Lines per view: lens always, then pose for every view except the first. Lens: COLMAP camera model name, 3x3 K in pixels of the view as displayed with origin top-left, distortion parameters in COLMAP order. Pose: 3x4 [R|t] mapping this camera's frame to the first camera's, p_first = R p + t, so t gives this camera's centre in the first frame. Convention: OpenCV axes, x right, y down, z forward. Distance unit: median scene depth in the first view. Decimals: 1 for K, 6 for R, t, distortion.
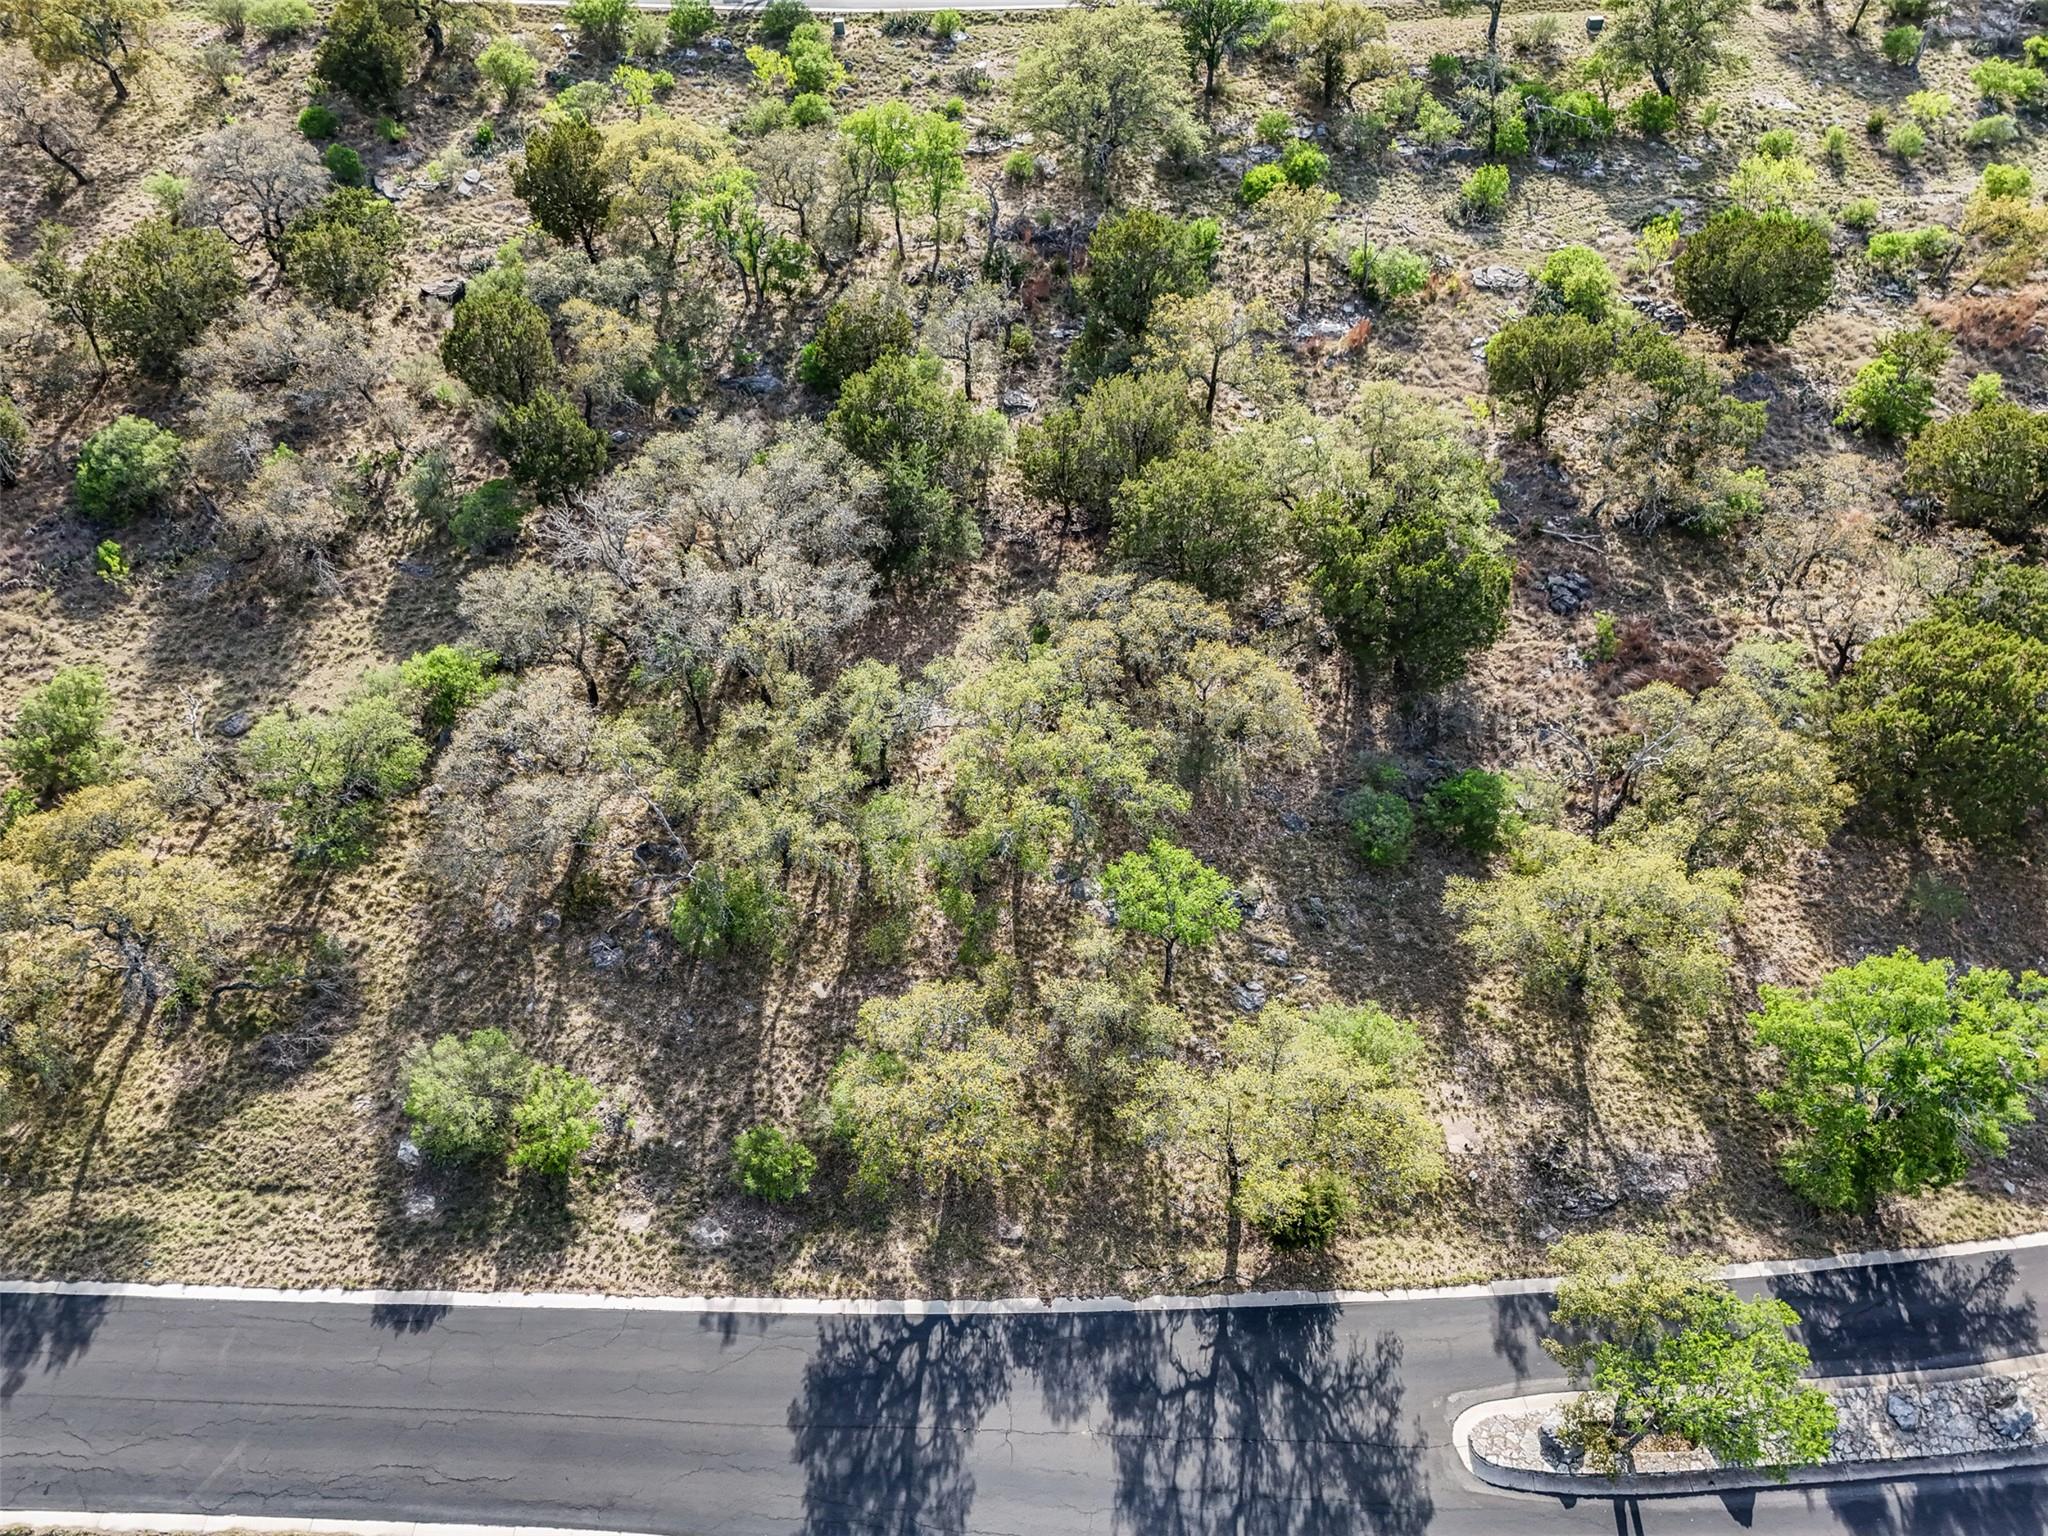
lens RADIAL K [[1511.3, 0, 1024.0], [0, 1511.3, 768.0], [0, 0, 1]] dist [0.047876, -0.035872]
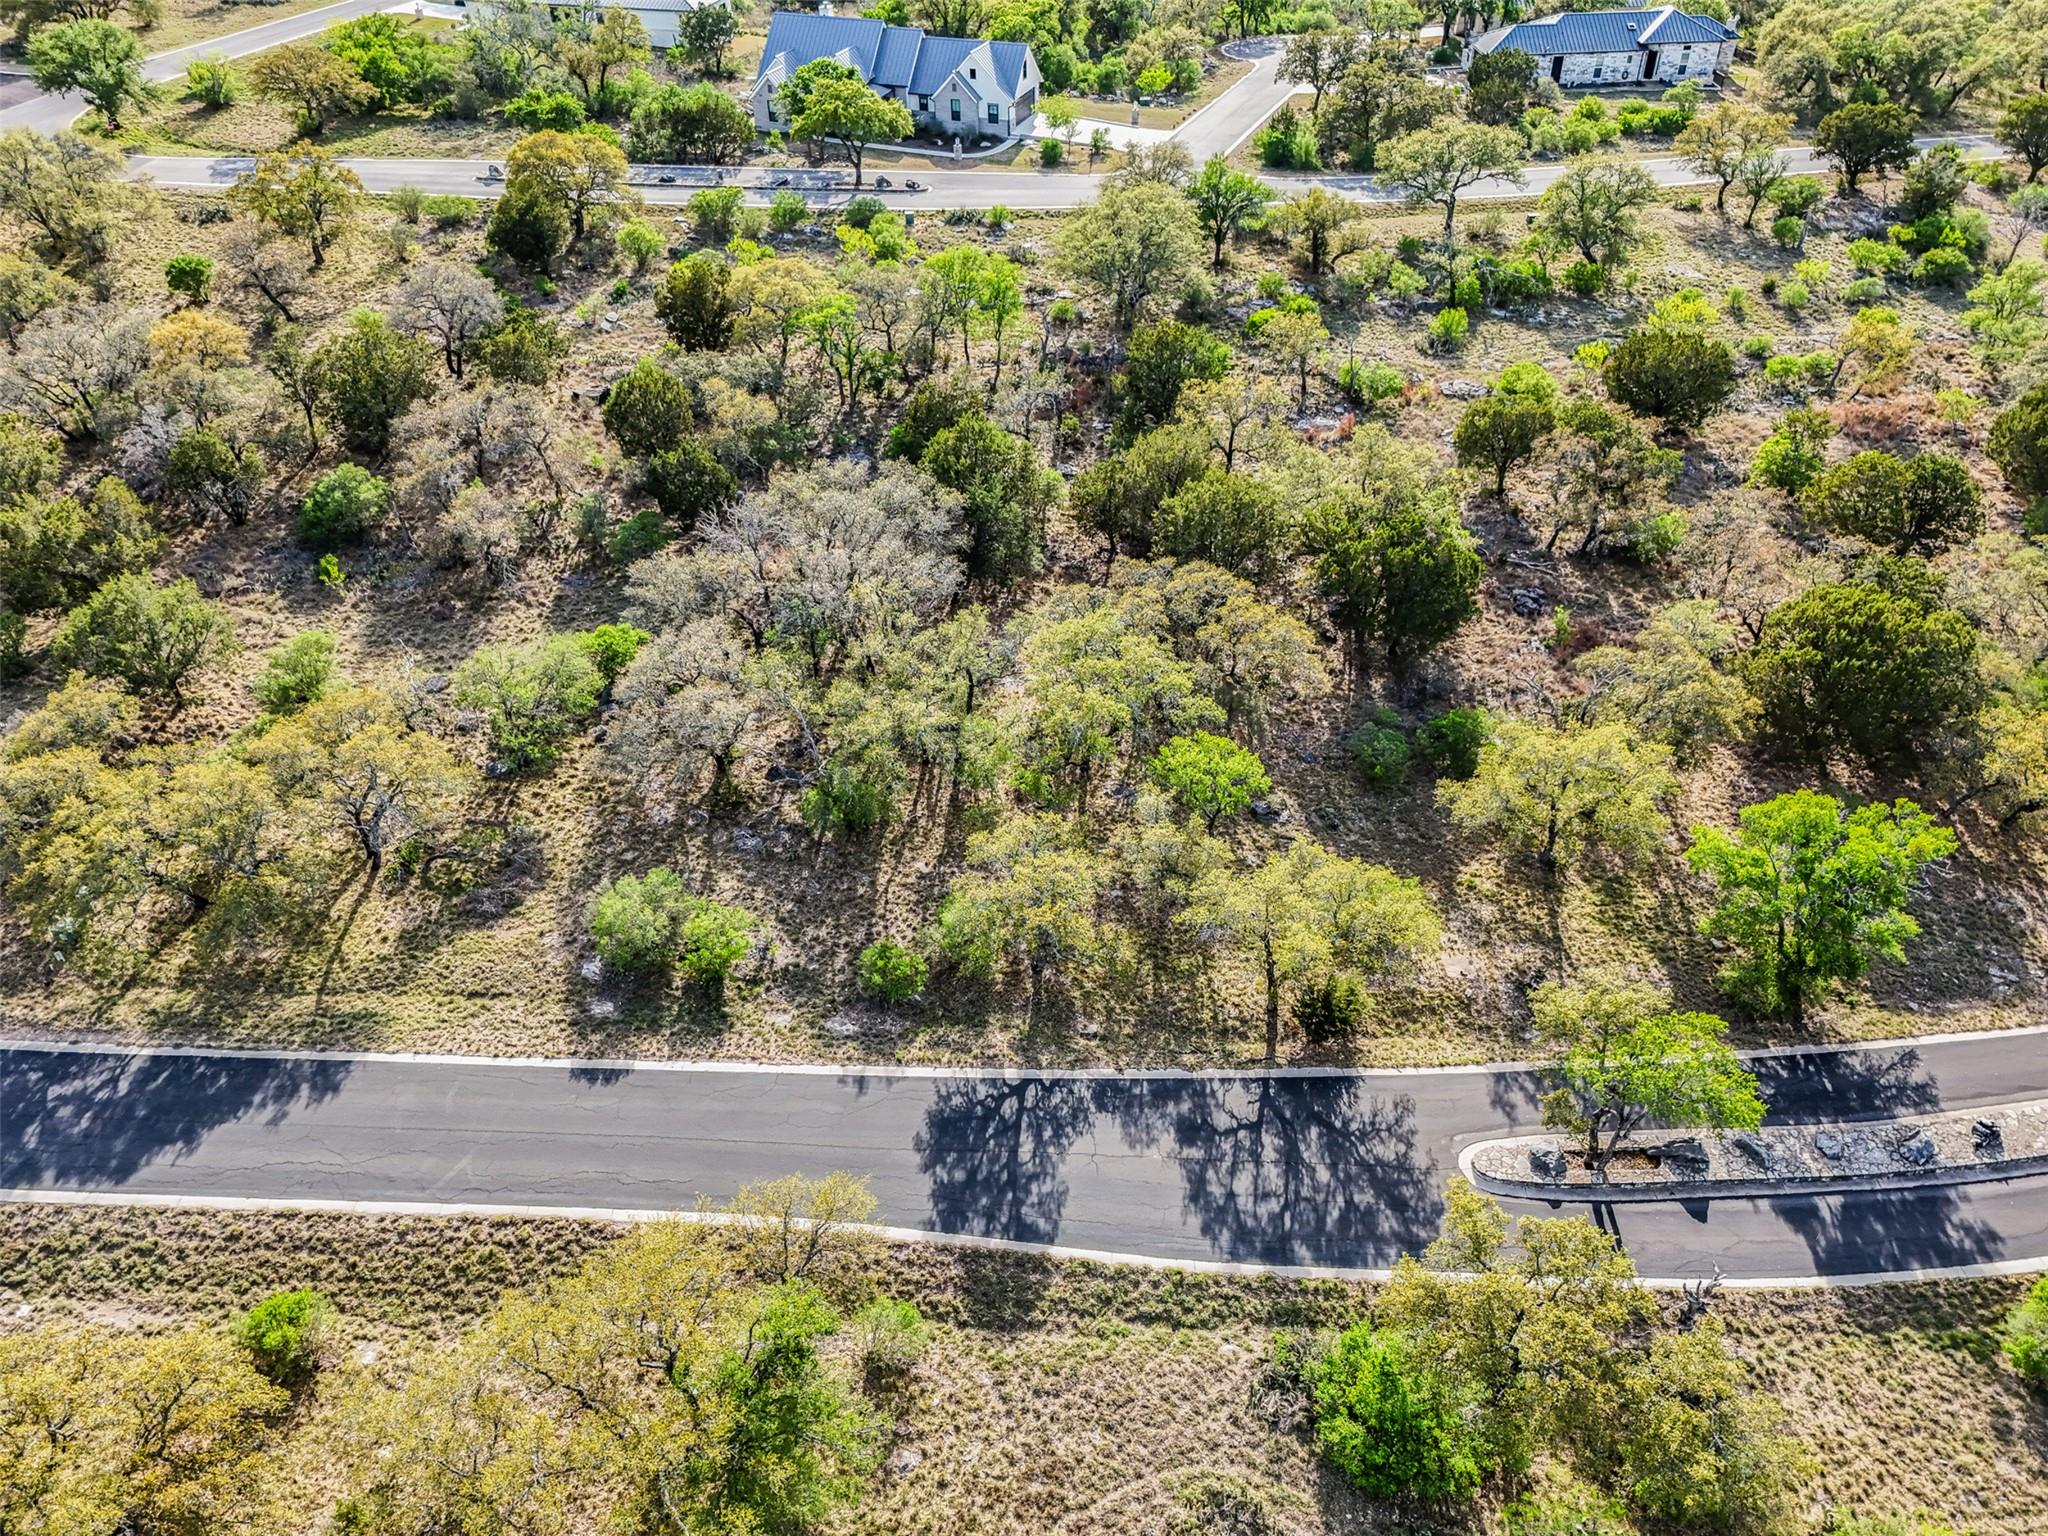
lens RADIAL K [[1511.3, 0, 1024.0], [0, 1511.3, 768.0], [0, 0, 1]] dist [0.047876, -0.035872]
pose [[0.999995, 0.002752, 0.001645, -0.053634], [-0.002423, 0.984628, -0.174648, 0.266454], [-0.002101, 0.174643, 0.984630, -0.193704]]
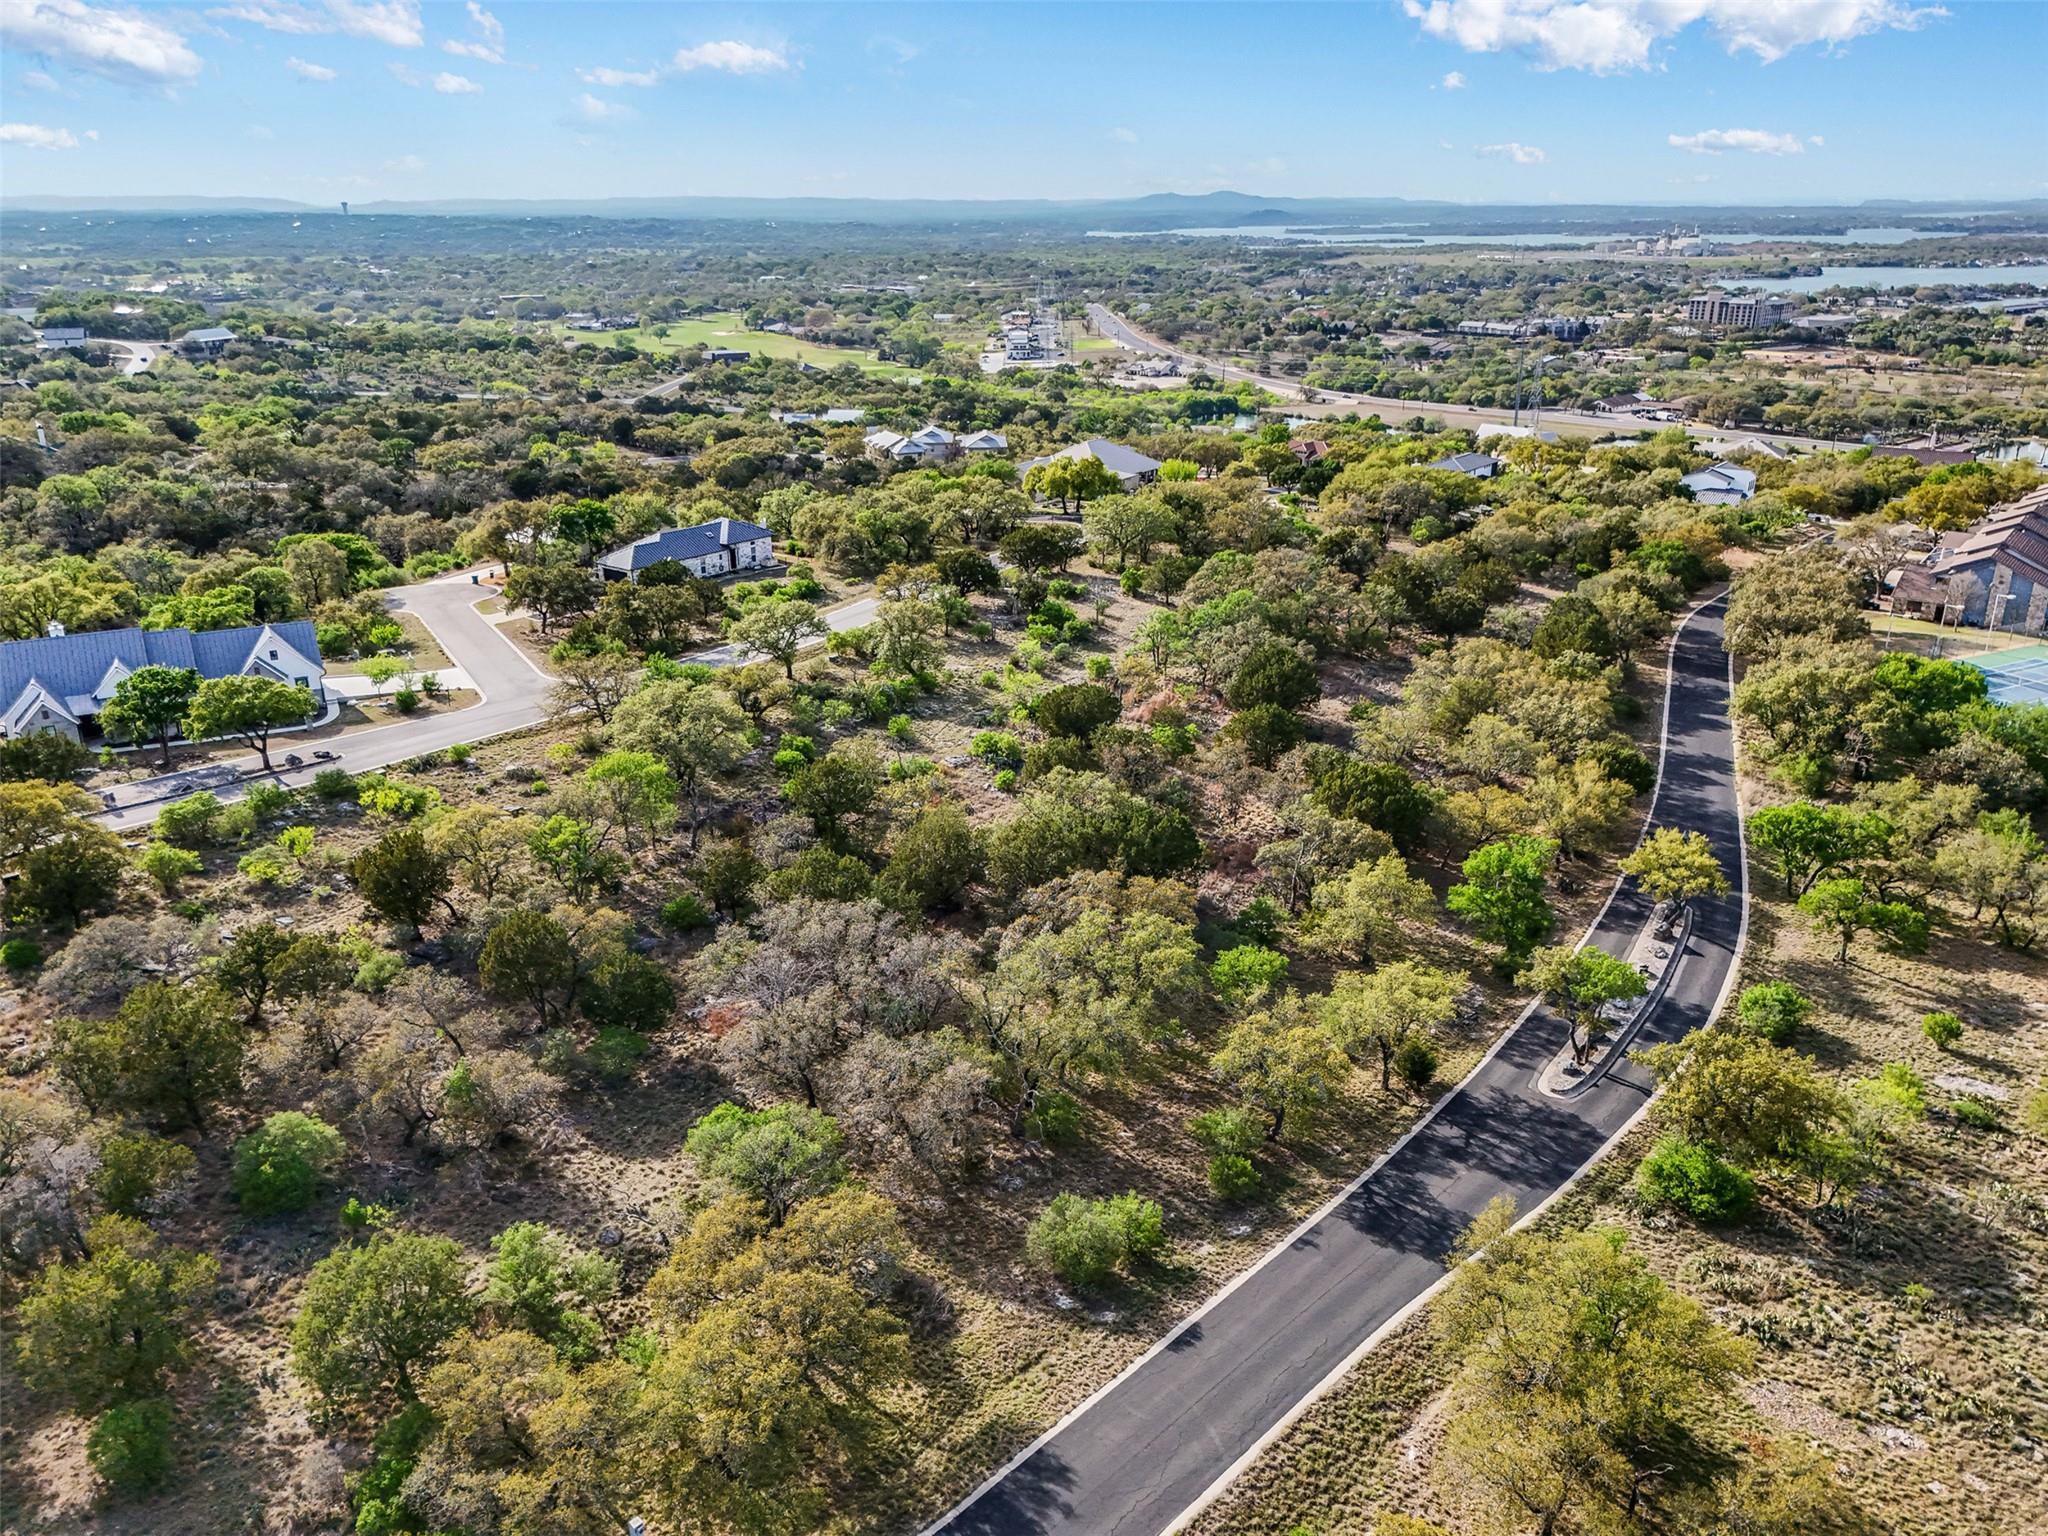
lens RADIAL K [[1511.3, 0, 1024.0], [0, 1511.3, 768.0], [0, 0, 1]] dist [0.047876, -0.035872]
pose [[0.654386, -0.245083, 0.715342, -1.144543], [0.553392, 0.799906, -0.232180, 0.141847], [-0.515303, 0.547800, 0.659074, -0.142616]]
